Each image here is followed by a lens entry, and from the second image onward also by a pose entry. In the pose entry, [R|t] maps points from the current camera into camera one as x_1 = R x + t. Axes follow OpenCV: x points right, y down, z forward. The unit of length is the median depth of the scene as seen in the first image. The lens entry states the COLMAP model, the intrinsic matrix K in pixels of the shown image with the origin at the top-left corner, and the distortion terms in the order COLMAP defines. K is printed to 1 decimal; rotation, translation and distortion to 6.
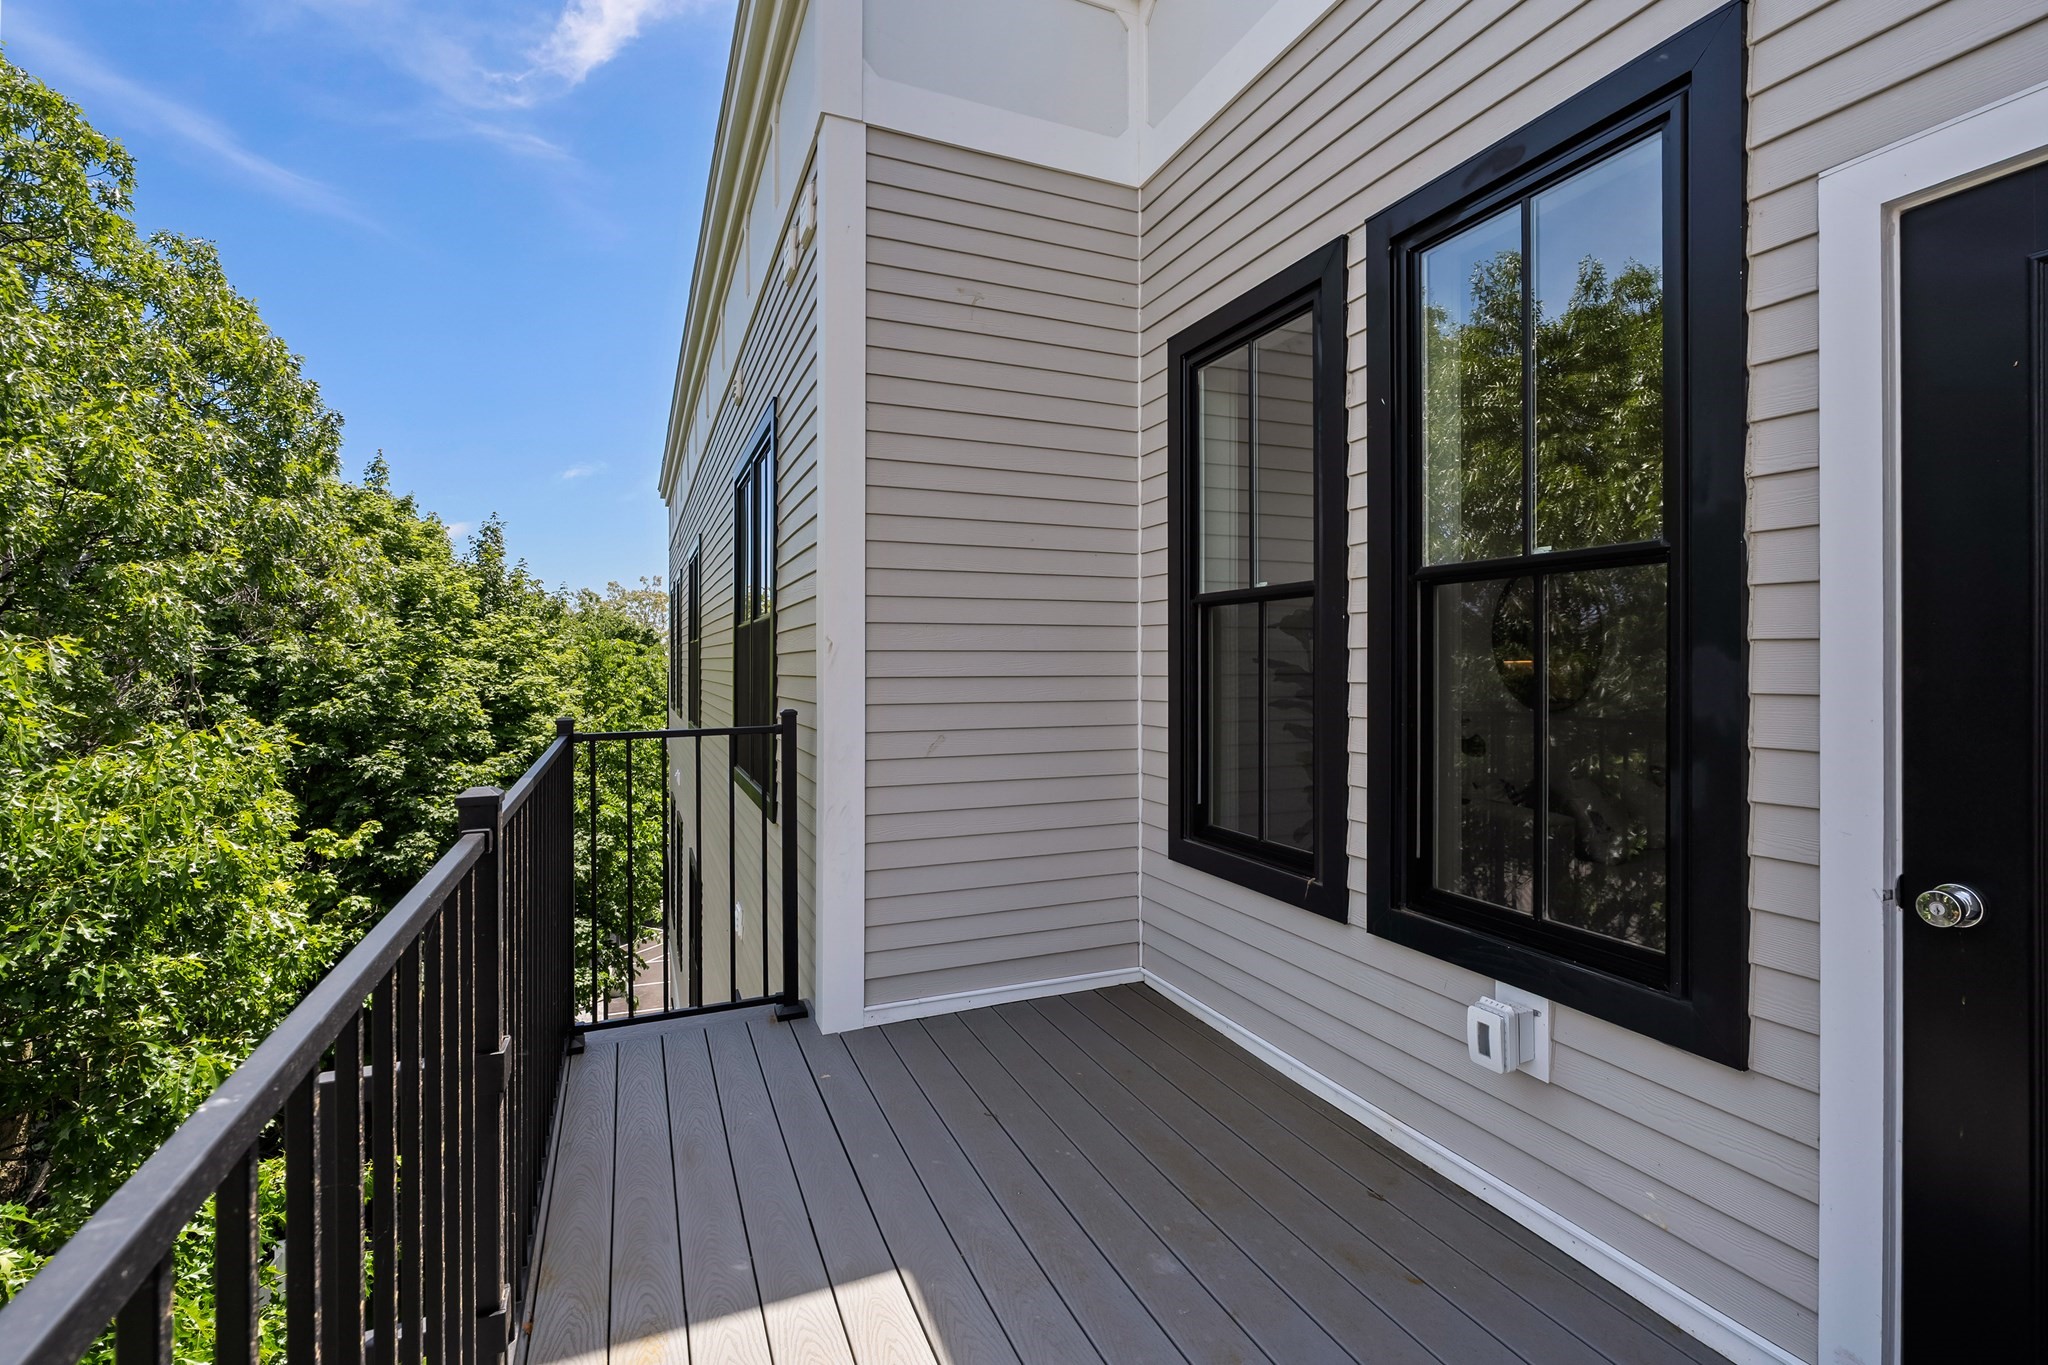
lens RADIAL K [[933.0, 0, 1029.1], [0, 933.0, 670.7], [0, 0, 1]] dist [-0.003221, 0.000079]
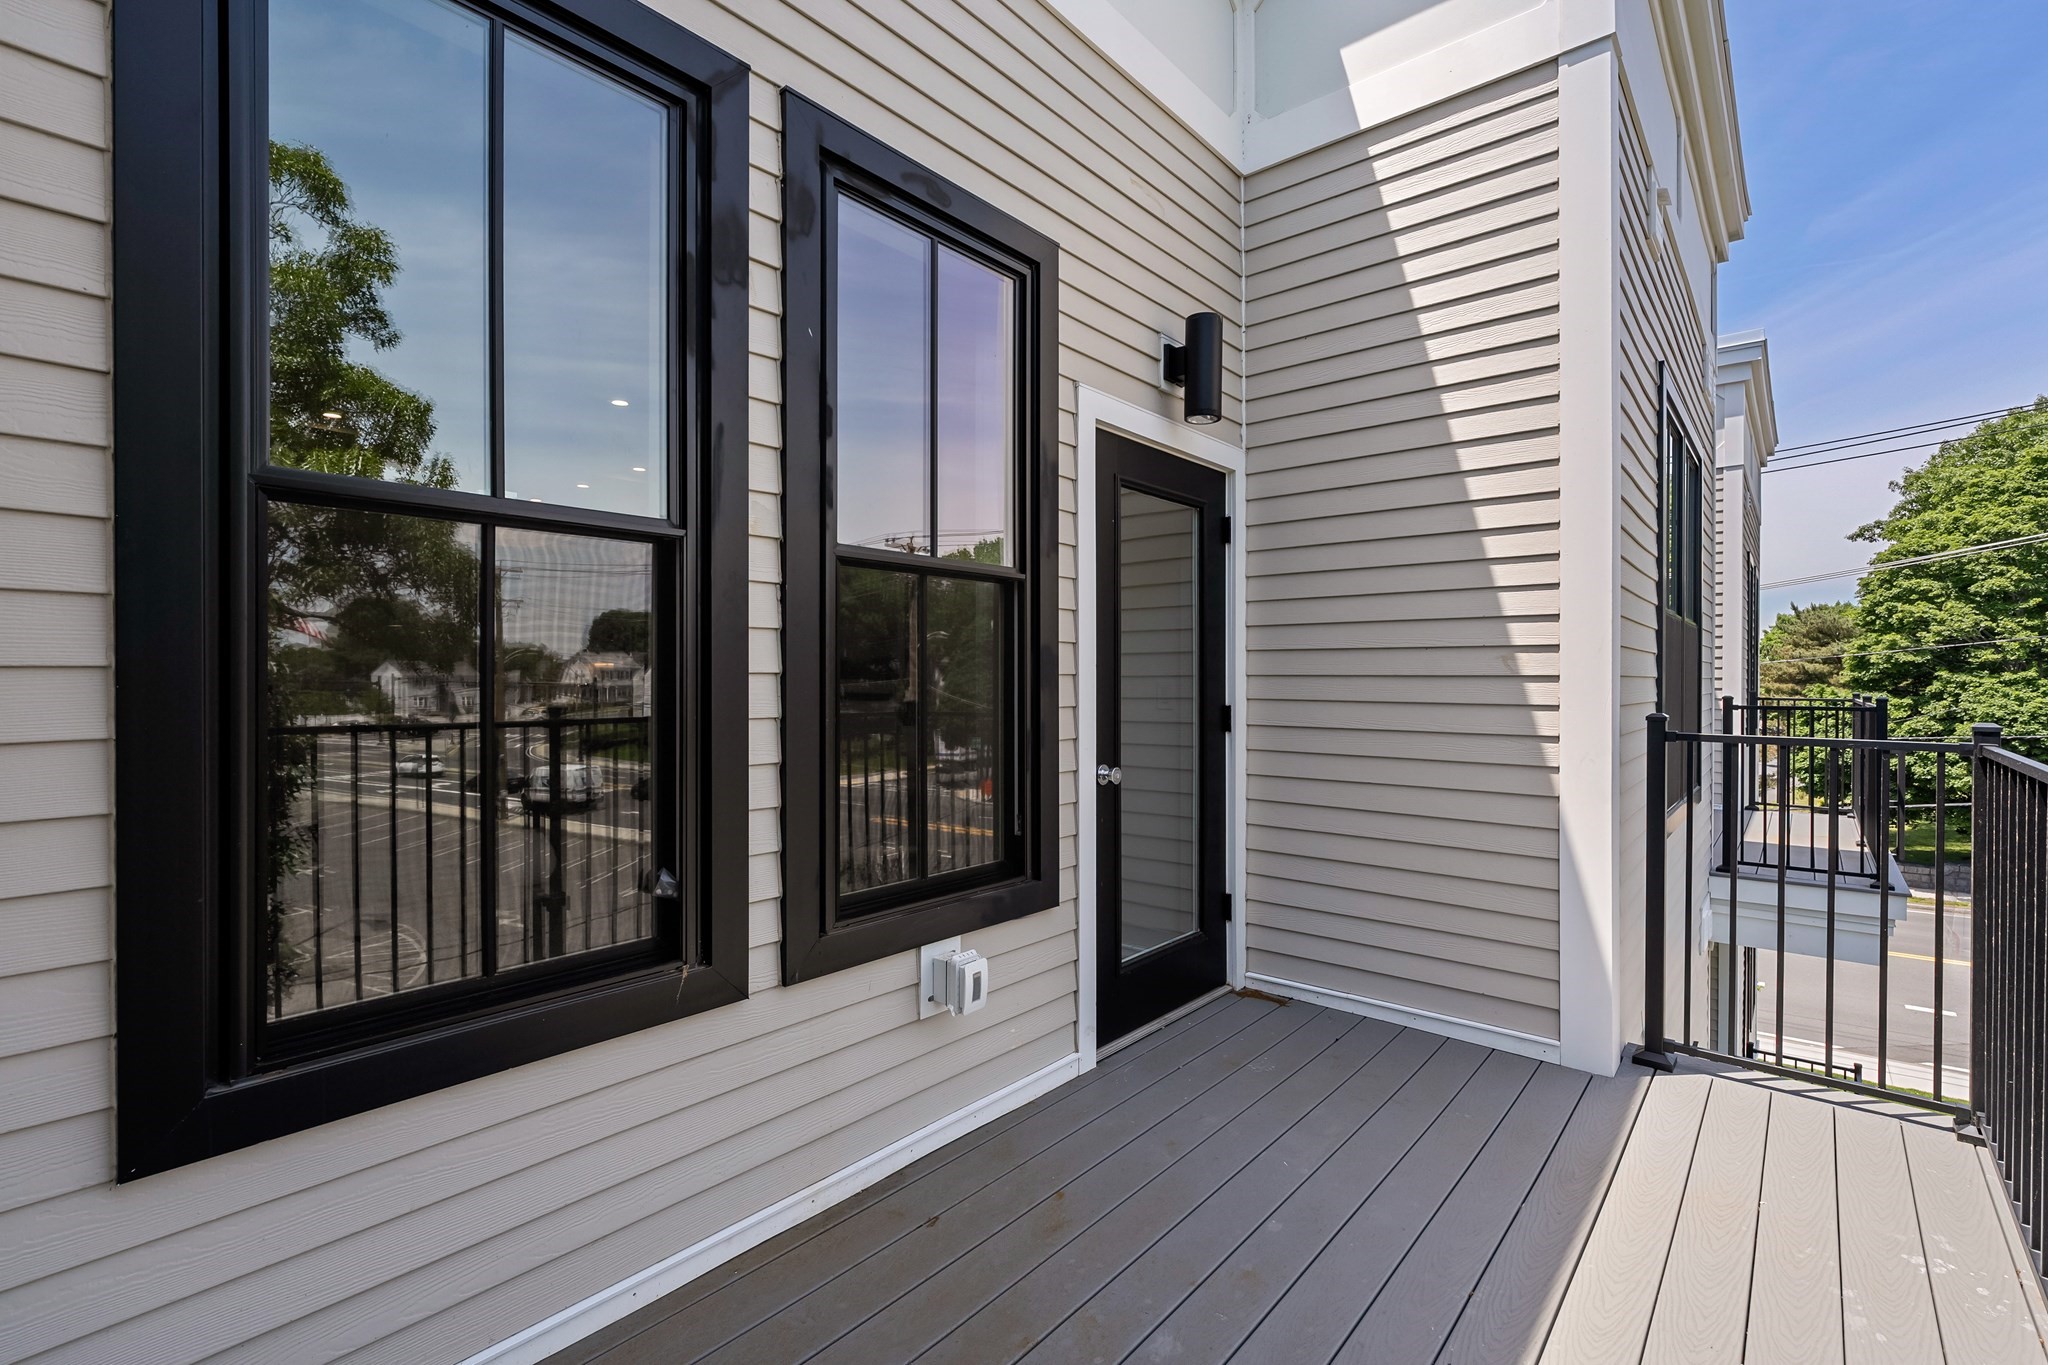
lens RADIAL K [[933.0, 0, 1028.6], [0, 933.0, 680.8], [0, 0, 1]] dist [-0.003221, 0.000079]
pose [[-0.453588, -0.009963, 0.891156, -0.454896], [0.001614, 0.999927, 0.012000, 0.010929], [-0.891210, 0.006881, -0.453539, 1.220188]]
